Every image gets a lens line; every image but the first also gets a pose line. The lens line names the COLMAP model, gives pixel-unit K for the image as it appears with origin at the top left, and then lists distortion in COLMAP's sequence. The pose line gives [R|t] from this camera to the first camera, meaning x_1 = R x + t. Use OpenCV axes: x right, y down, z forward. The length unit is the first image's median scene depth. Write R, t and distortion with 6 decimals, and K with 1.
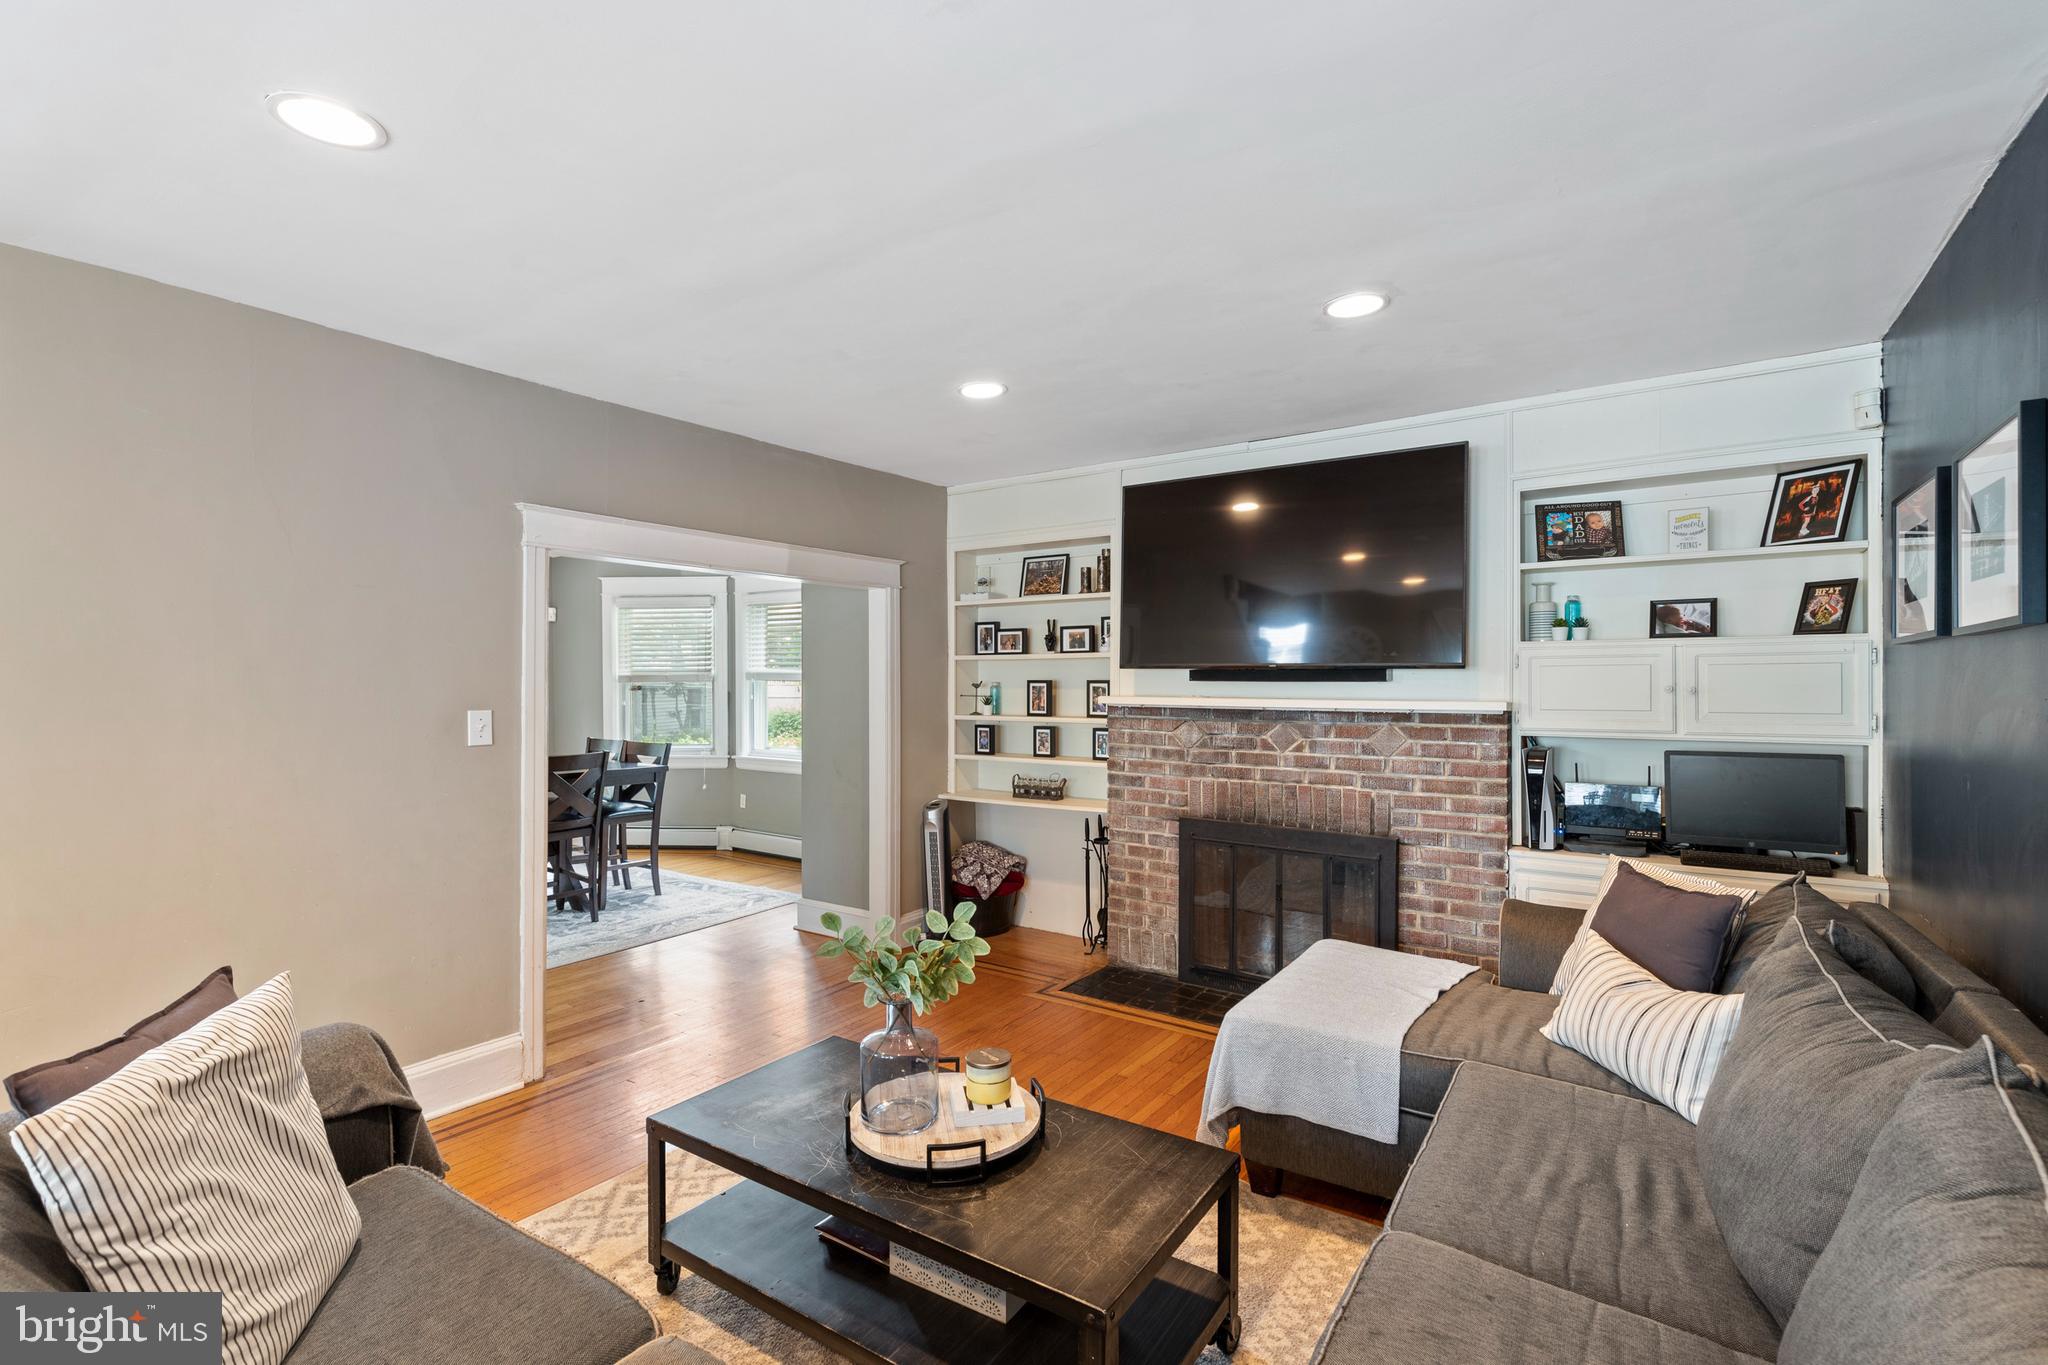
lens RADIAL K [[928.2, 0, 1019.6], [0, 928.2, 687.4], [0, 0, 1]] dist [0.004990, -0.000022]
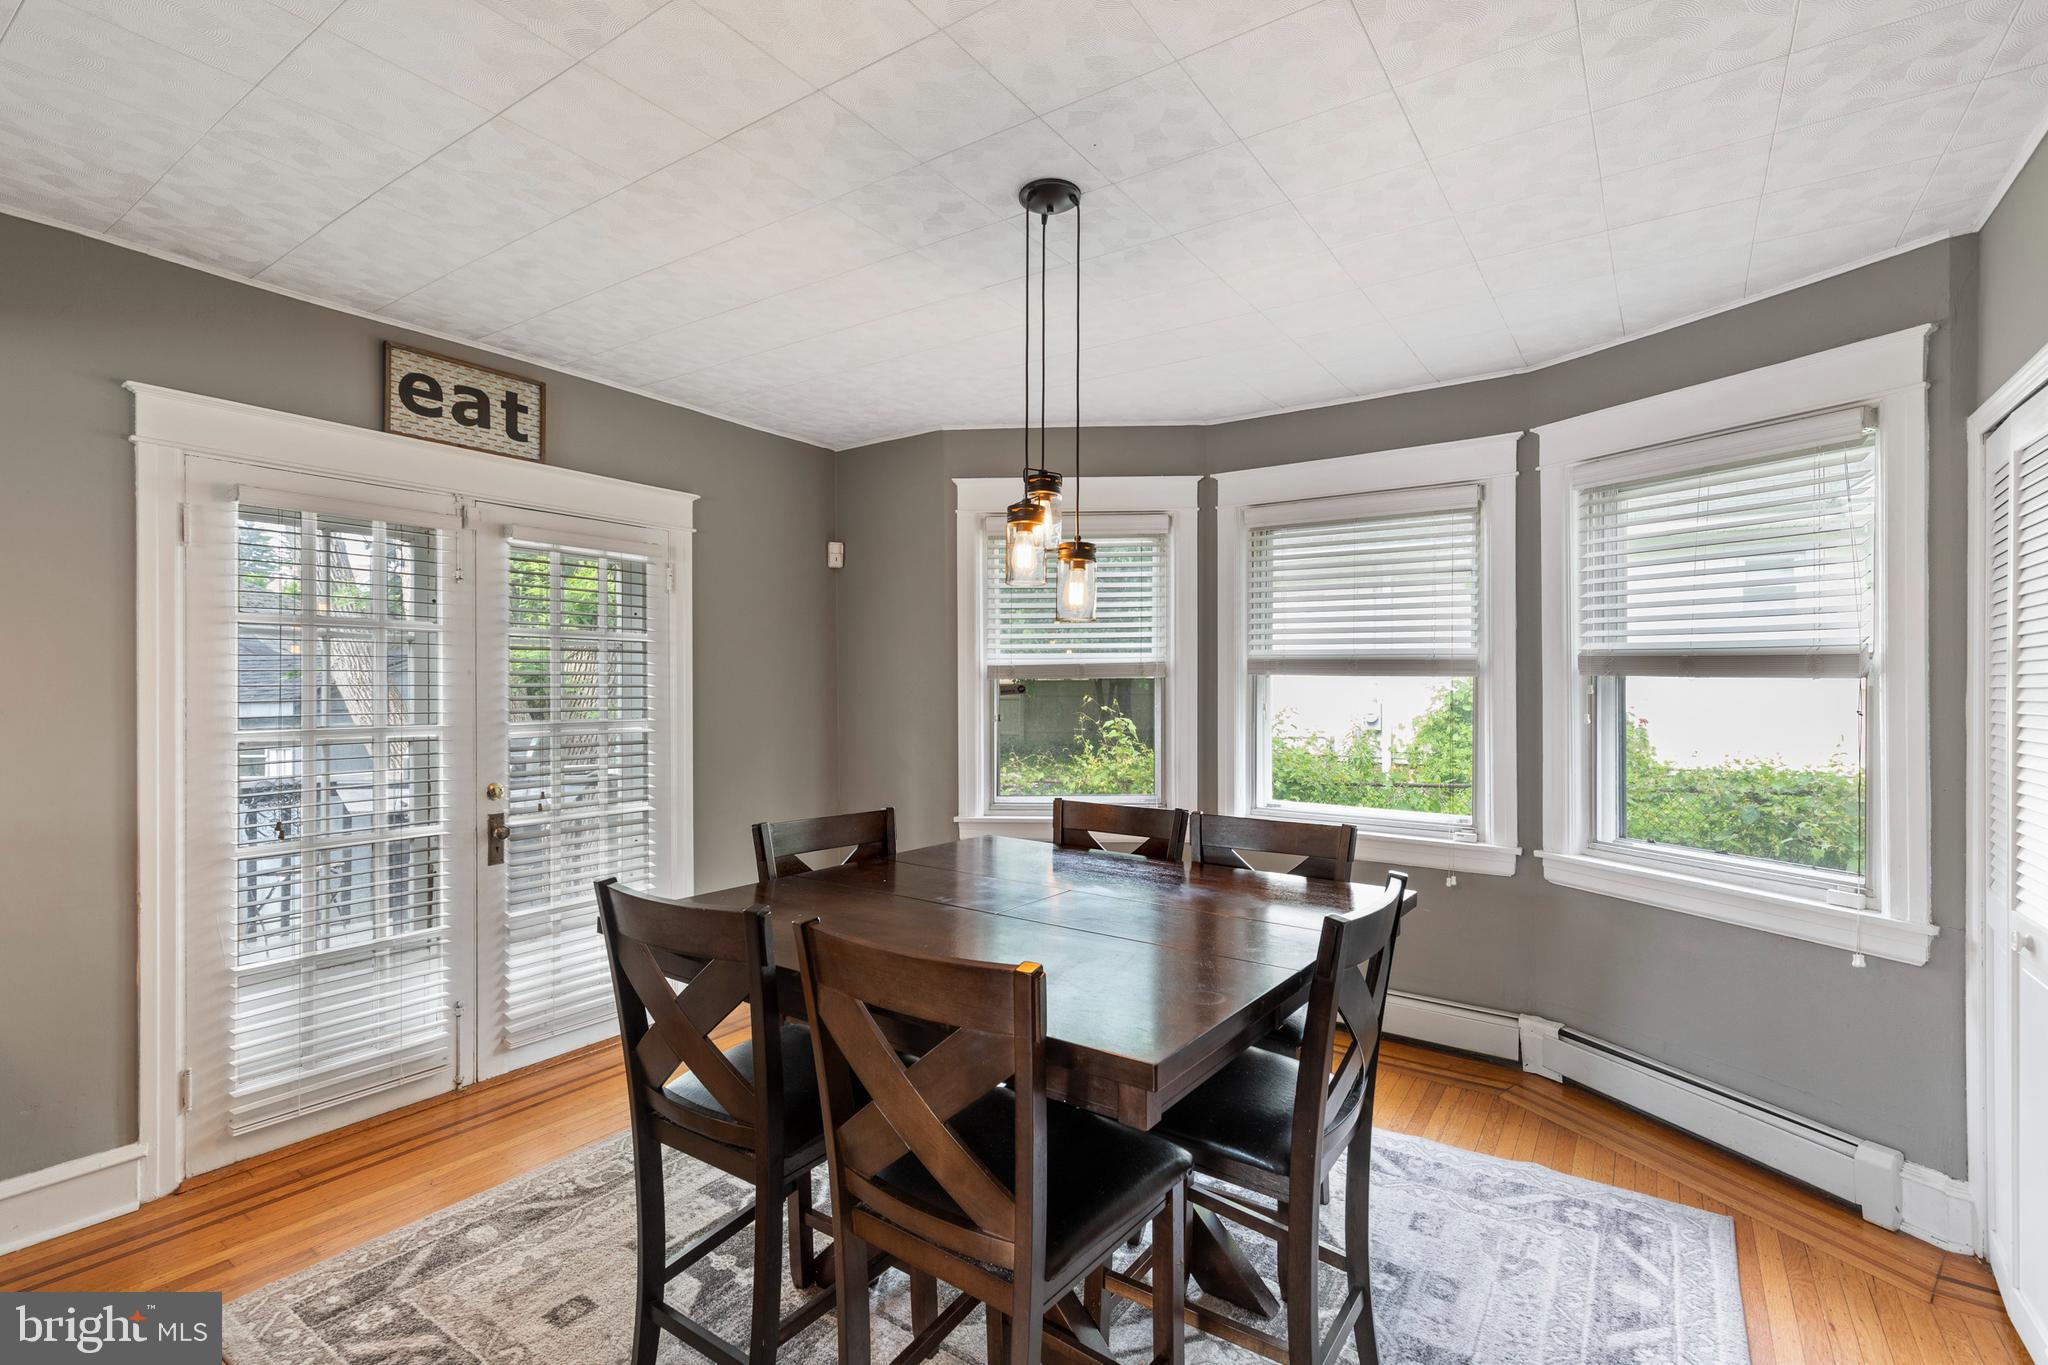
lens RADIAL K [[937.7, 0, 1025.5], [0, 937.7, 692.6], [0, 0, 1]] dist [0.003587, -0.000123]
pose [[0.999829, 0.002257, 0.018369, -0.843032], [-0.002329, 0.999990, 0.003879, 0.000235], [-0.018360, -0.003921, 0.999824, 0.928509]]
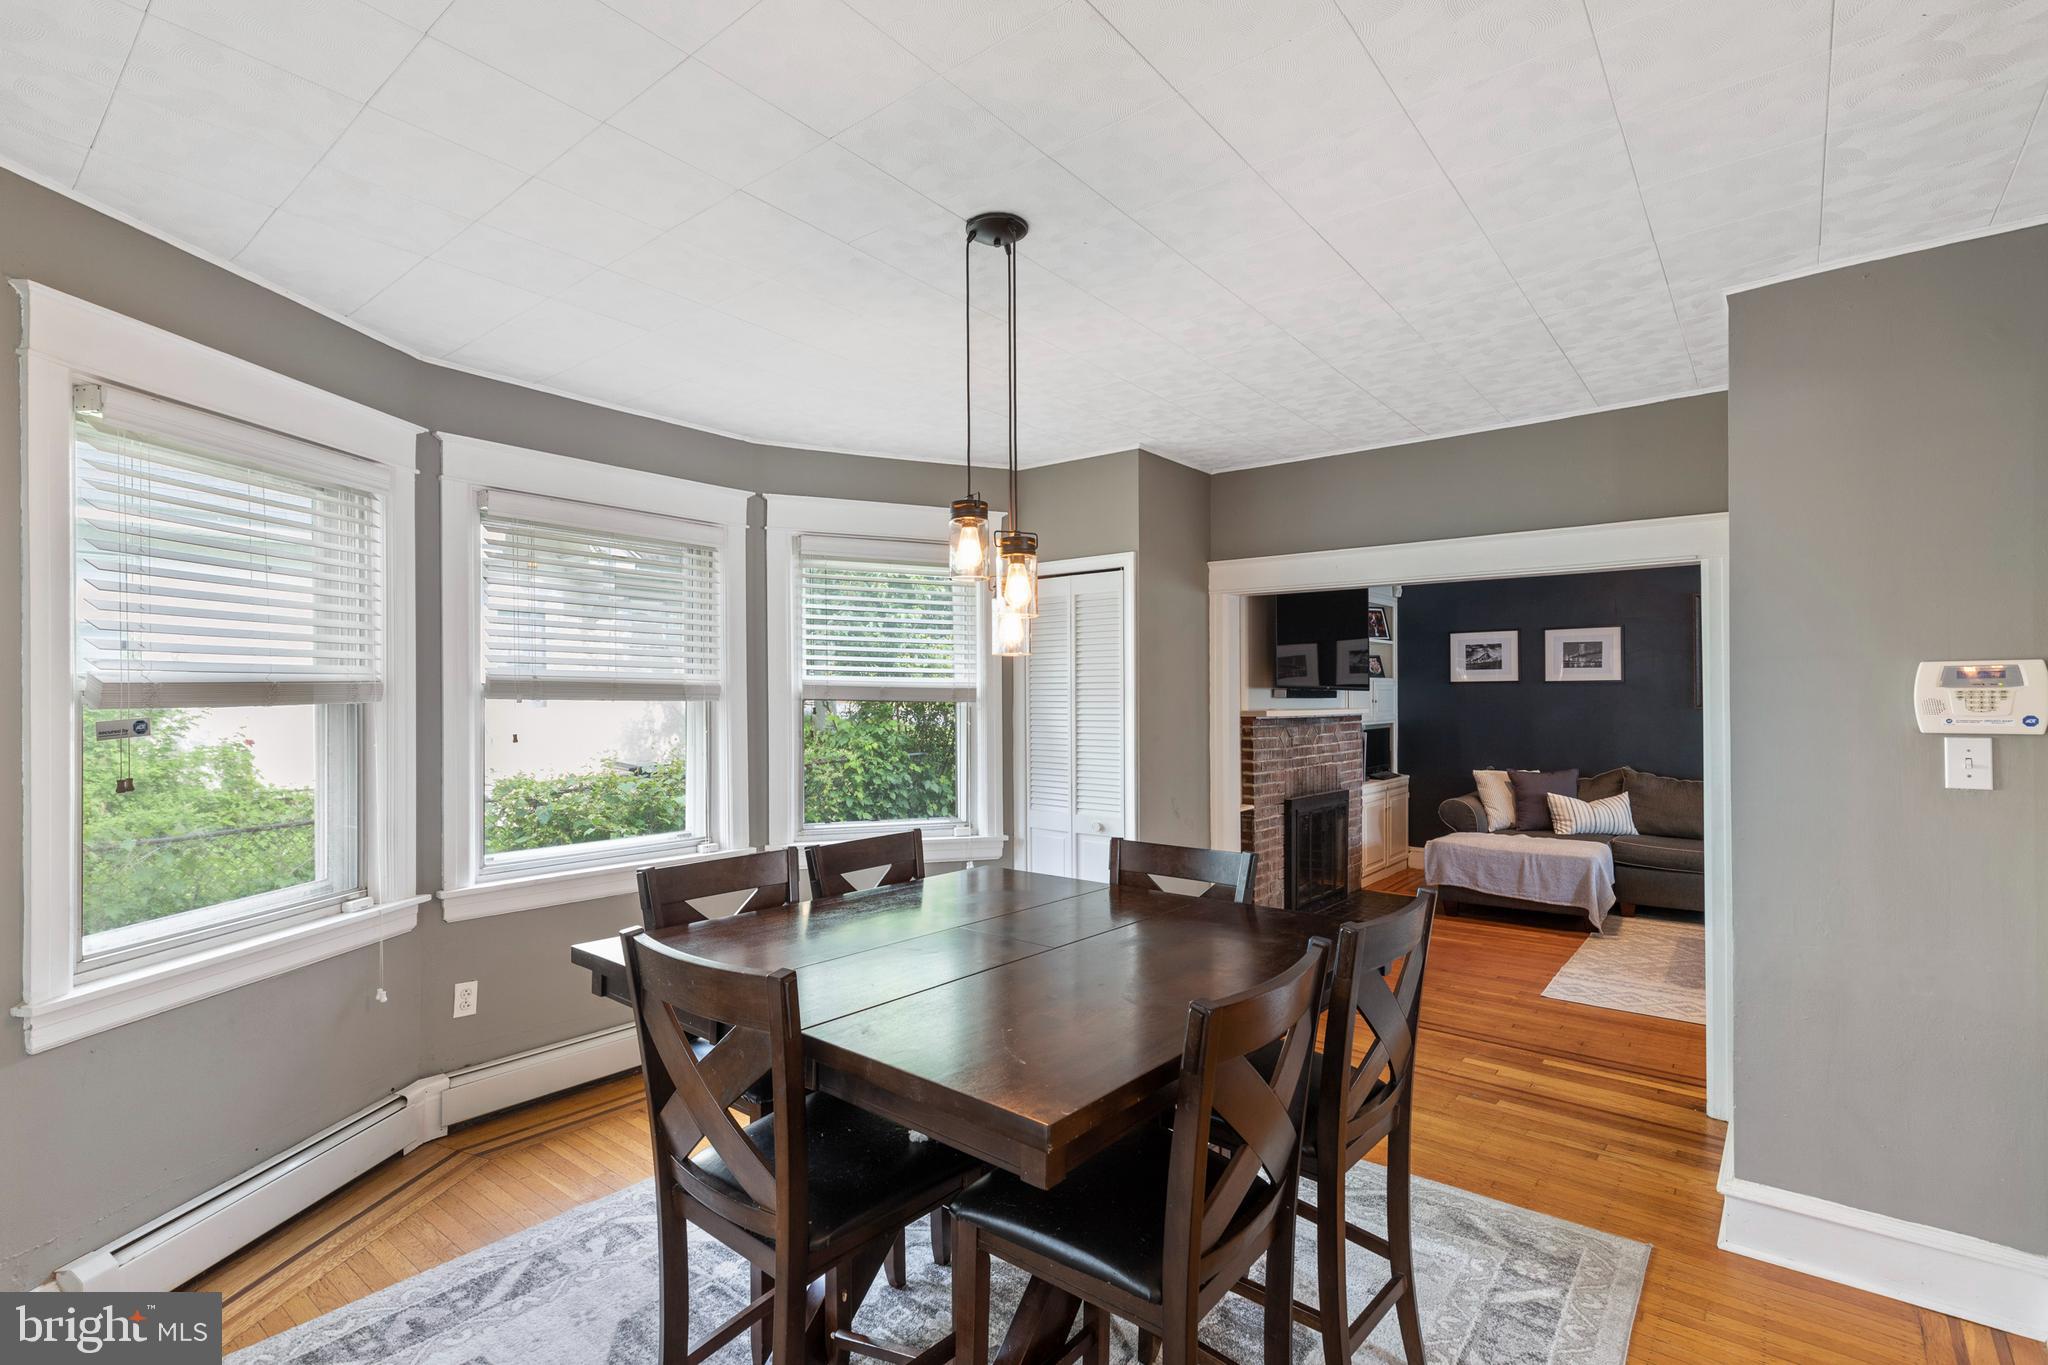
lens RADIAL K [[948.0, 0, 1025.3], [0, 948.0, 689.5], [0, 0, 1]] dist [0.020393, 0.000198]
pose [[0.057587, 0.005931, 0.998323, -1.387190], [0.006935, 0.999956, -0.006341, -0.016471], [-0.998316, 0.007288, 0.057543, 1.440166]]
